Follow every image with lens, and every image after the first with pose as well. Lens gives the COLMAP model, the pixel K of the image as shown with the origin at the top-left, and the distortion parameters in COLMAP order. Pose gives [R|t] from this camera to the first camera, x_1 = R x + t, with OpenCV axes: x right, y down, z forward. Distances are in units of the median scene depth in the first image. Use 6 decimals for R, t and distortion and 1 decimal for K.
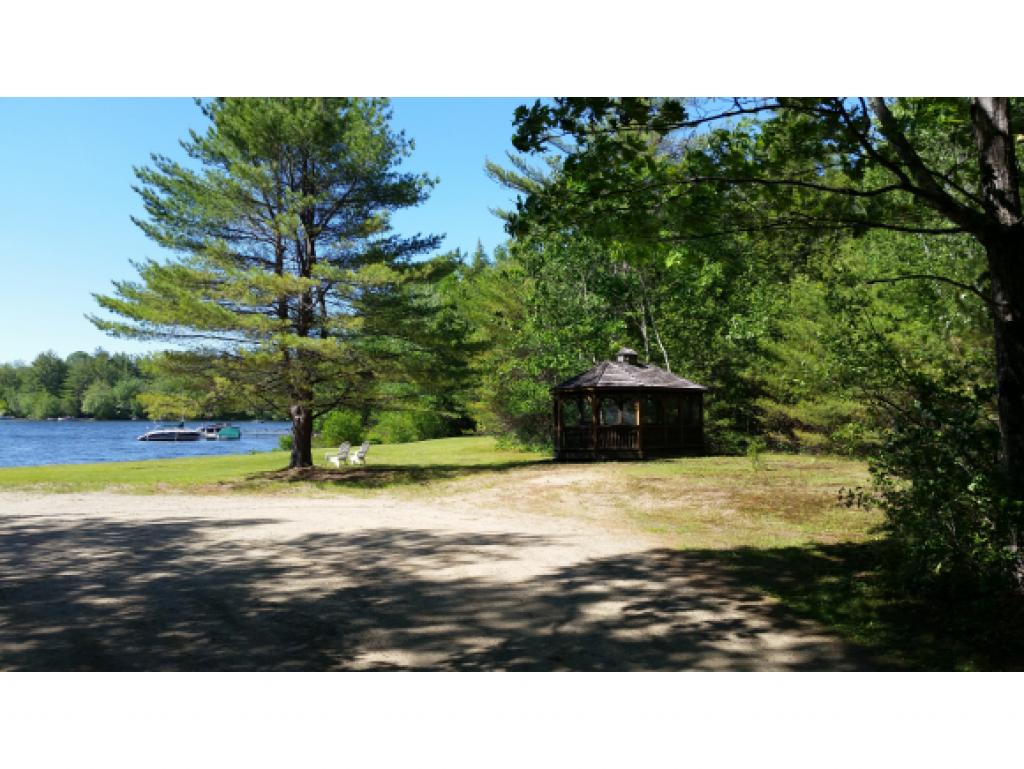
lens RADIAL K [[829.7, 0, 512.2], [0, 829.7, 364.1], [0, 0, 1]] dist [0.127769, -0.288193]
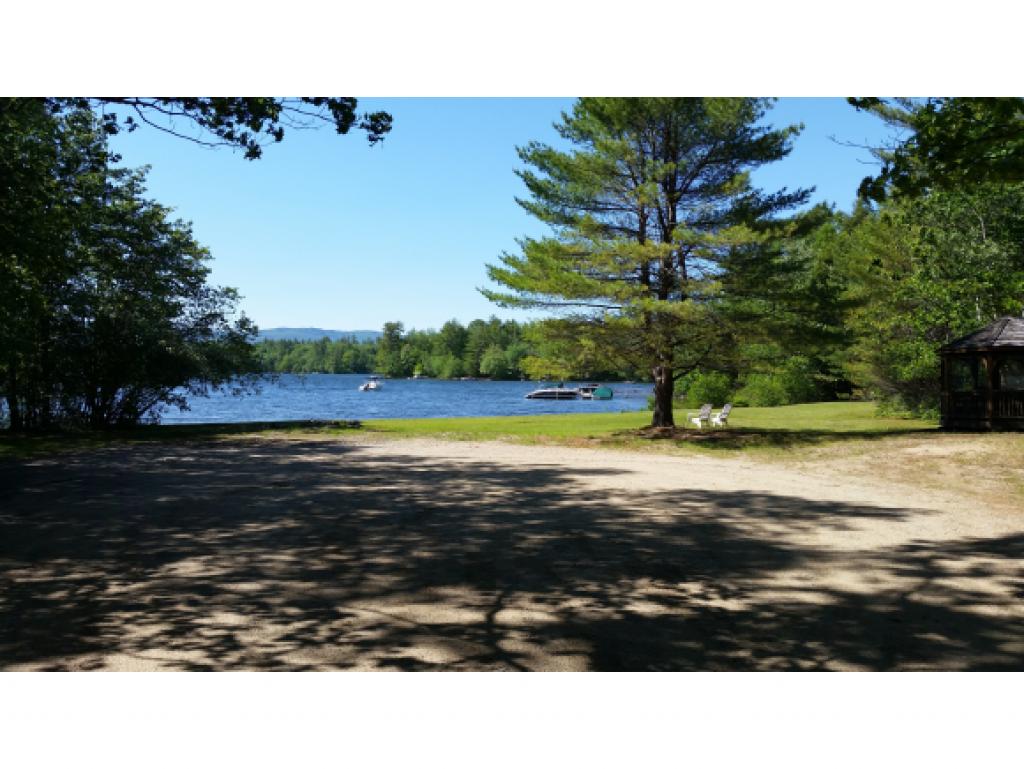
lens RADIAL K [[922.7, 0, 512.0], [0, 922.7, 384.5], [0, 0, 1]] dist [-0.002144, -0.002327]
pose [[0.898964, 0.010118, -0.437905, 0.078675], [0.019961, 0.997748, 0.064032, -0.006439], [0.437567, -0.066304, 0.896738, -0.109326]]
